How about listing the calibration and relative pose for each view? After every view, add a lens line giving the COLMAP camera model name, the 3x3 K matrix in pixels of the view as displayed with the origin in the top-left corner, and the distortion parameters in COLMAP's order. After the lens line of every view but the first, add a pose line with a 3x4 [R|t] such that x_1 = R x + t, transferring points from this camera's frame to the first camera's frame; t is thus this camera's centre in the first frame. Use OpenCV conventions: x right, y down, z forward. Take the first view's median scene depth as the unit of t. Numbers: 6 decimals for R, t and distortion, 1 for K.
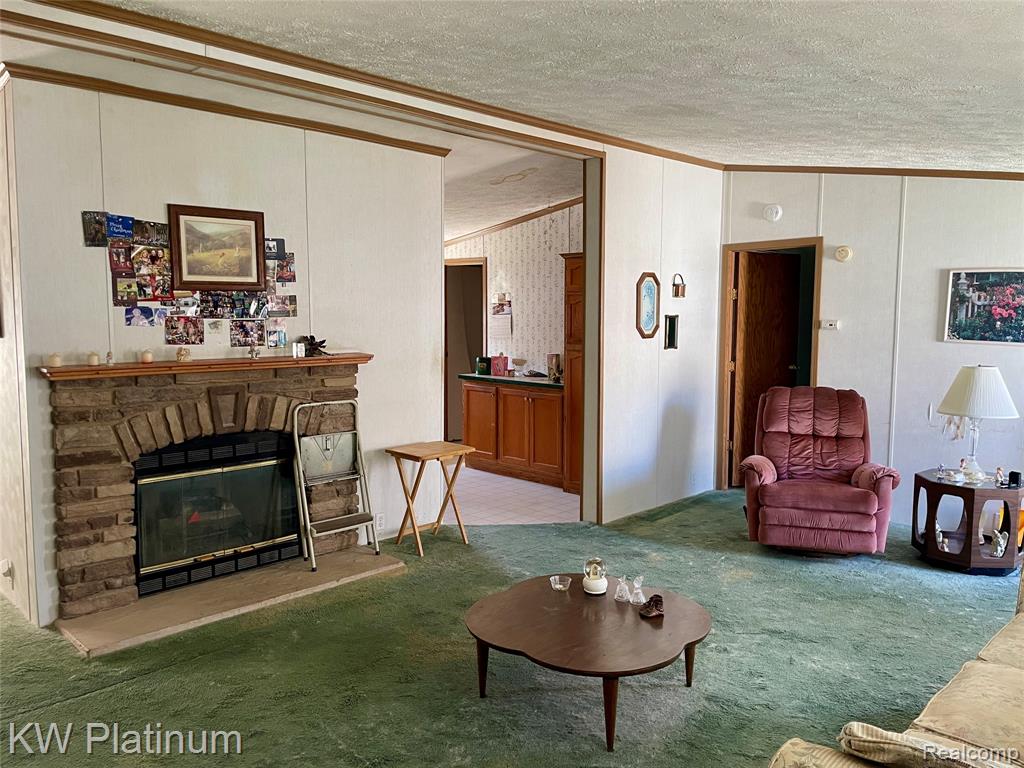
lens RADIAL K [[776.9, 0, 509.2], [0, 776.9, 384.2], [0, 0, 1]] dist [0.104934, -0.136562]
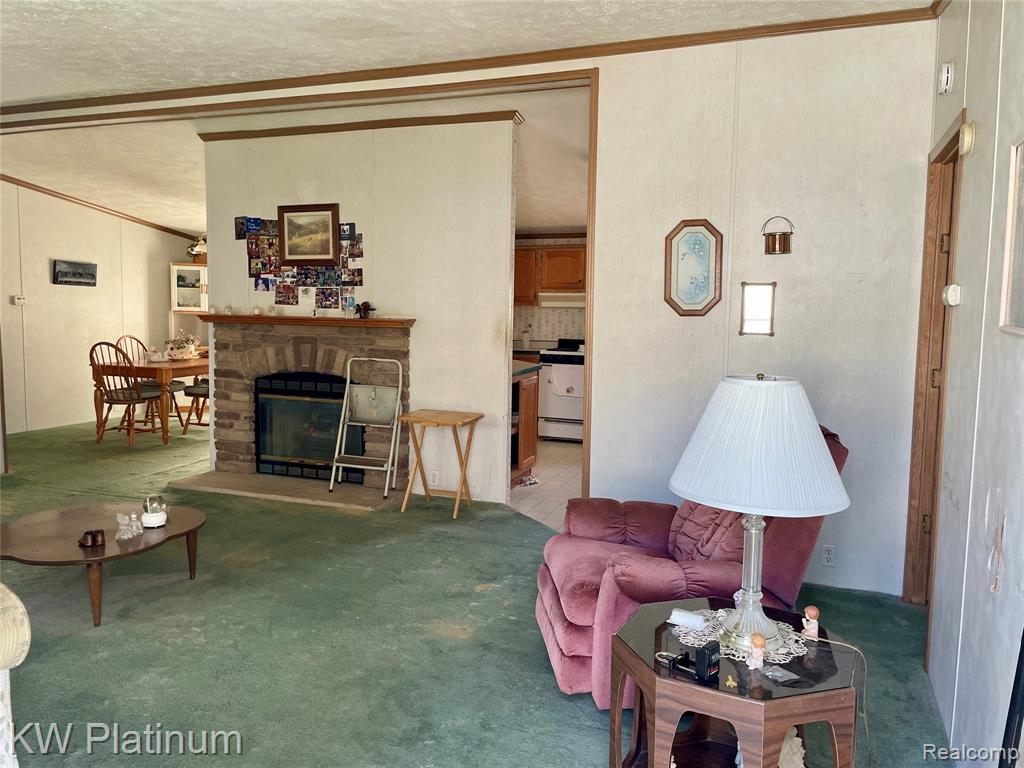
lens RADIAL K [[776.9, 0, 509.2], [0, 776.9, 384.2], [0, 0, 1]] dist [0.104934, -0.136562]
pose [[0.394366, 0.092455, -0.914291, 1.001639], [-0.104322, 0.992998, 0.055417, -0.027453], [0.913013, 0.073526, 0.401250, 0.779969]]
